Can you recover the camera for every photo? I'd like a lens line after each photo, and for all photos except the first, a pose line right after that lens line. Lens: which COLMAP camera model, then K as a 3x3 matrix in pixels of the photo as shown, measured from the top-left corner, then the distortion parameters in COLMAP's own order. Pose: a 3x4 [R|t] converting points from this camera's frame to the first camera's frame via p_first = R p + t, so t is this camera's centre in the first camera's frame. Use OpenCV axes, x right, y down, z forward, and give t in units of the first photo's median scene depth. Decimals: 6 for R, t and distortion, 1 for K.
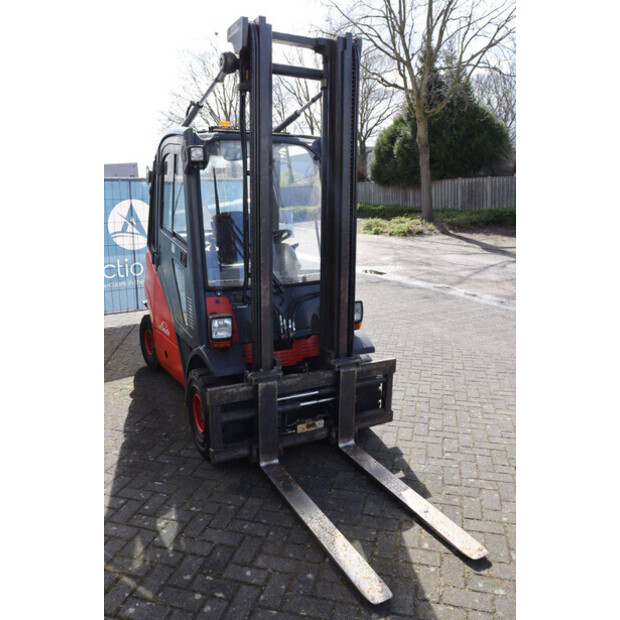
lens RADIAL K [[504.6, 0, 311.2], [0, 504.6, 313.7], [0, 0, 1]] dist [-0.136934, 0.088989]
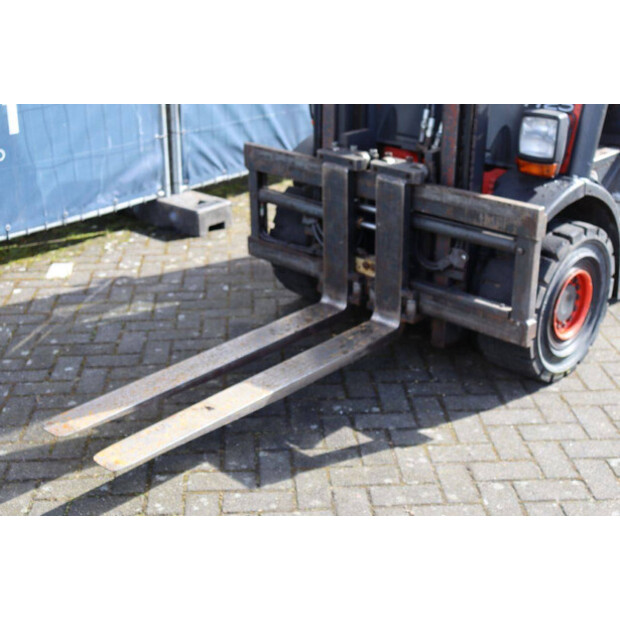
lens RADIAL K [[978.0, 0, 313.8], [0, 978.0, 306.4], [0, 0, 1]] dist [0.143607, 0.000000]
pose [[0.310627, 0.351931, -0.882981, 0.983452], [-0.200402, 0.932301, 0.301089, -0.101477], [0.929166, 0.083425, 0.360125, 0.536062]]
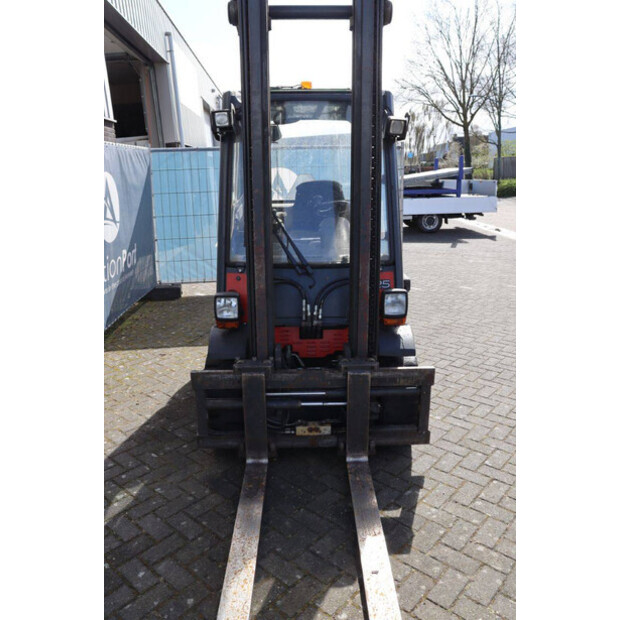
lens RADIAL K [[504.6, 0, 309.9], [0, 504.6, 311.4], [0, 0, 1]] dist [-0.136934, 0.088989]
pose [[0.892465, 0.106727, -0.438310, 0.353247], [-0.083060, 0.993876, 0.072883, -0.043432], [0.443404, -0.028640, 0.895864, 0.225891]]
